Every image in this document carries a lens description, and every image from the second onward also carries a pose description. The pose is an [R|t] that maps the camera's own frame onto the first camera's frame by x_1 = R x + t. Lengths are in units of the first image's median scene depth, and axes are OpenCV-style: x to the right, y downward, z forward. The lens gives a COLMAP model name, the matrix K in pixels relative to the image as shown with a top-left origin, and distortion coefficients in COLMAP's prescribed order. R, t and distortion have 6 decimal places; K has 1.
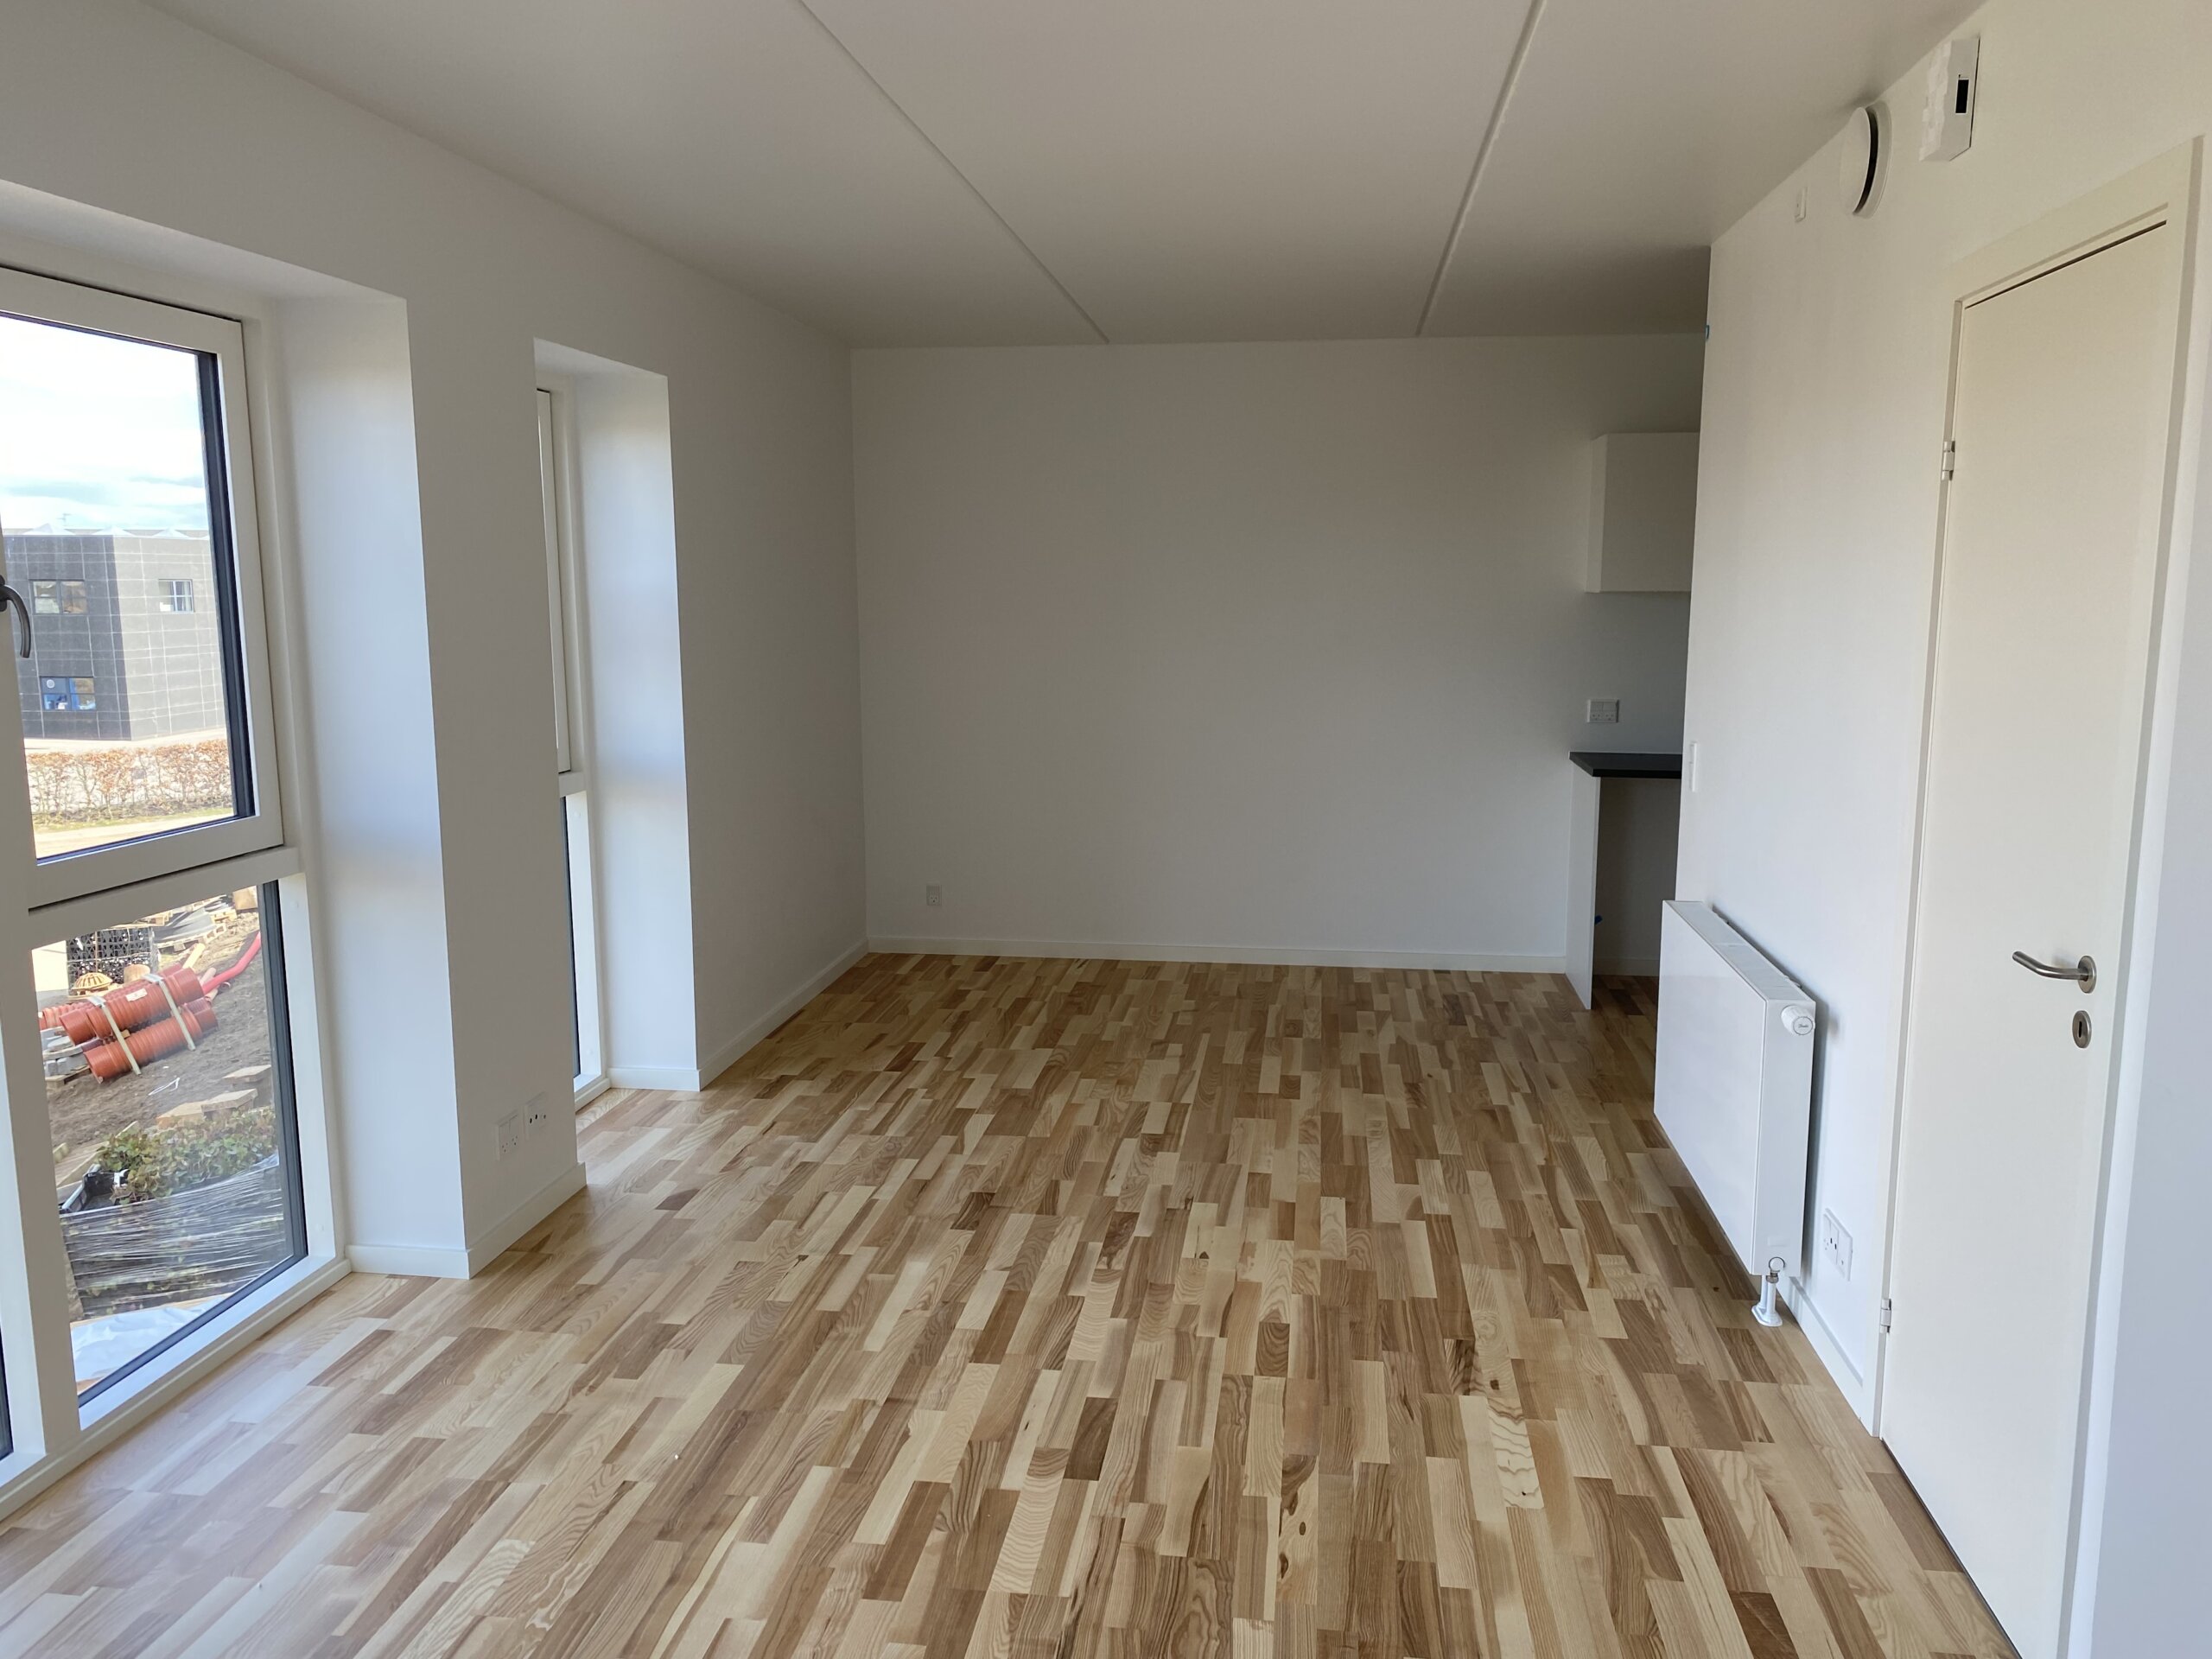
lens RADIAL K [[1707.4, 0, 1106.0], [0, 1707.4, 829.5], [0, 0, 1]] dist [0.009411, -0.002782]
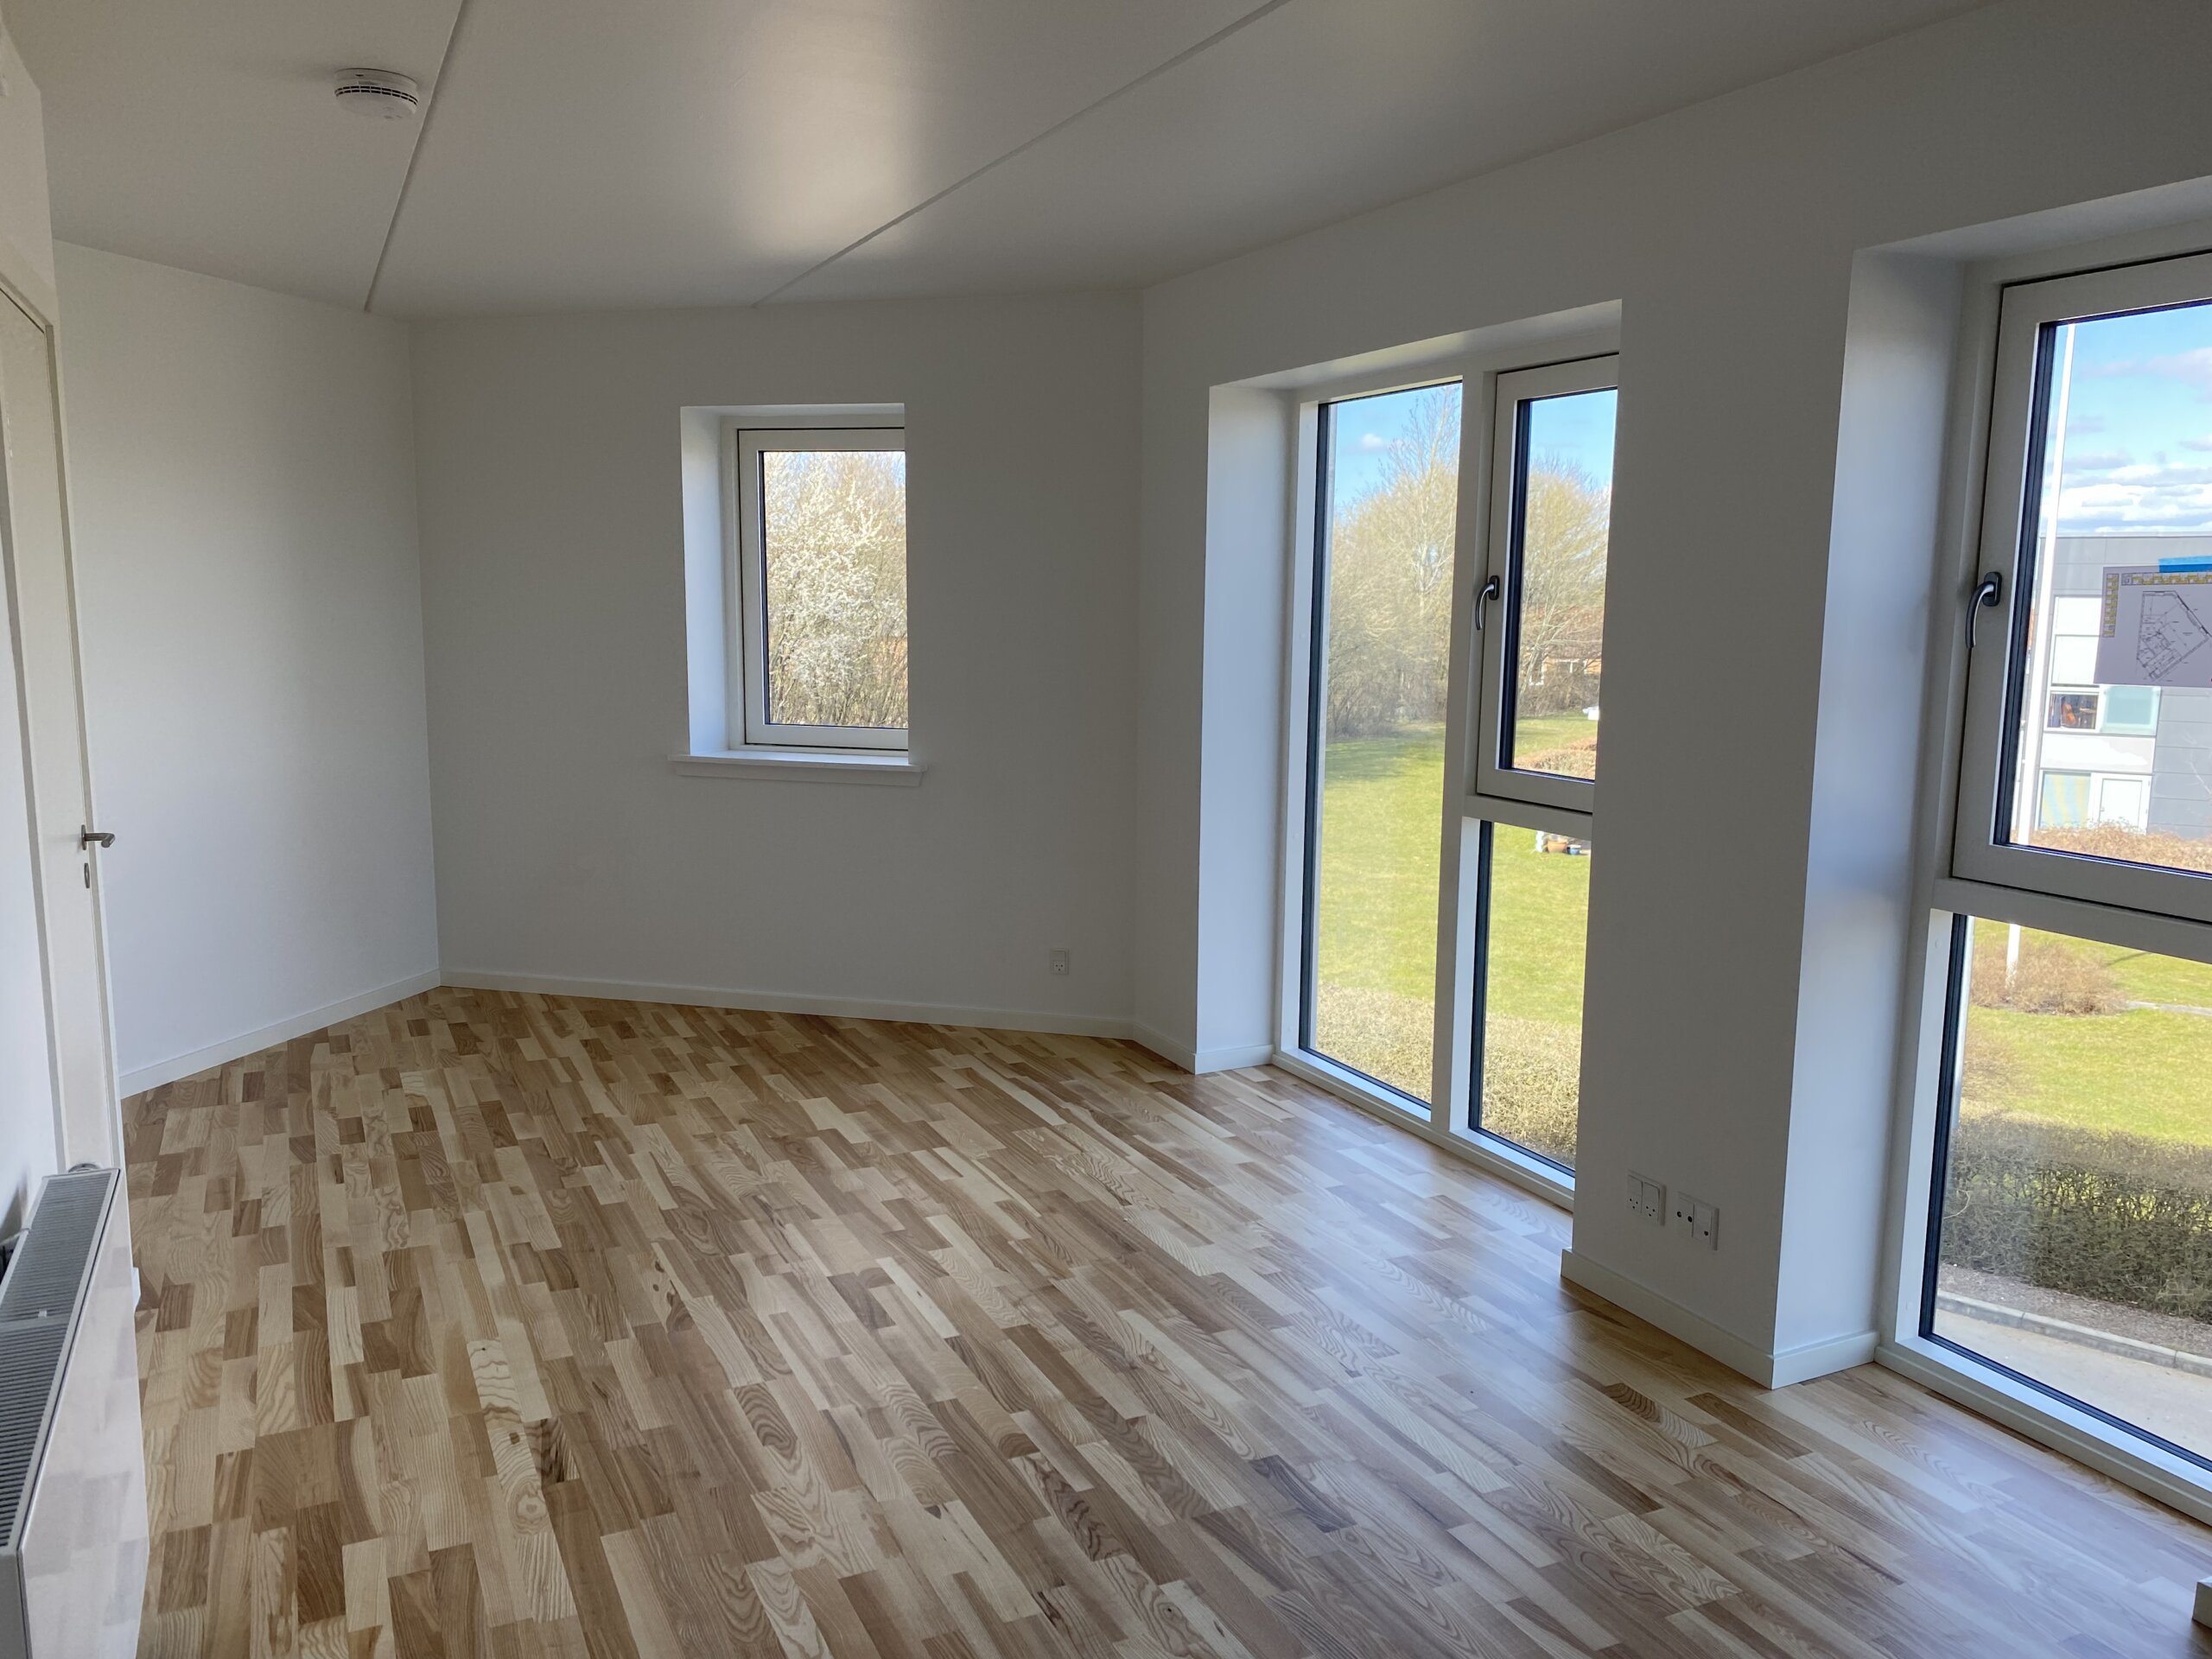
lens RADIAL K [[1707.4, 0, 1106.0], [0, 1707.4, 829.5], [0, 0, 1]] dist [0.009411, -0.002782]
pose [[-0.837425, 0.078537, -0.540881, 0.440334], [-0.085652, 0.958536, 0.271793, -0.278722], [0.539800, 0.273934, -0.795975, 1.844861]]
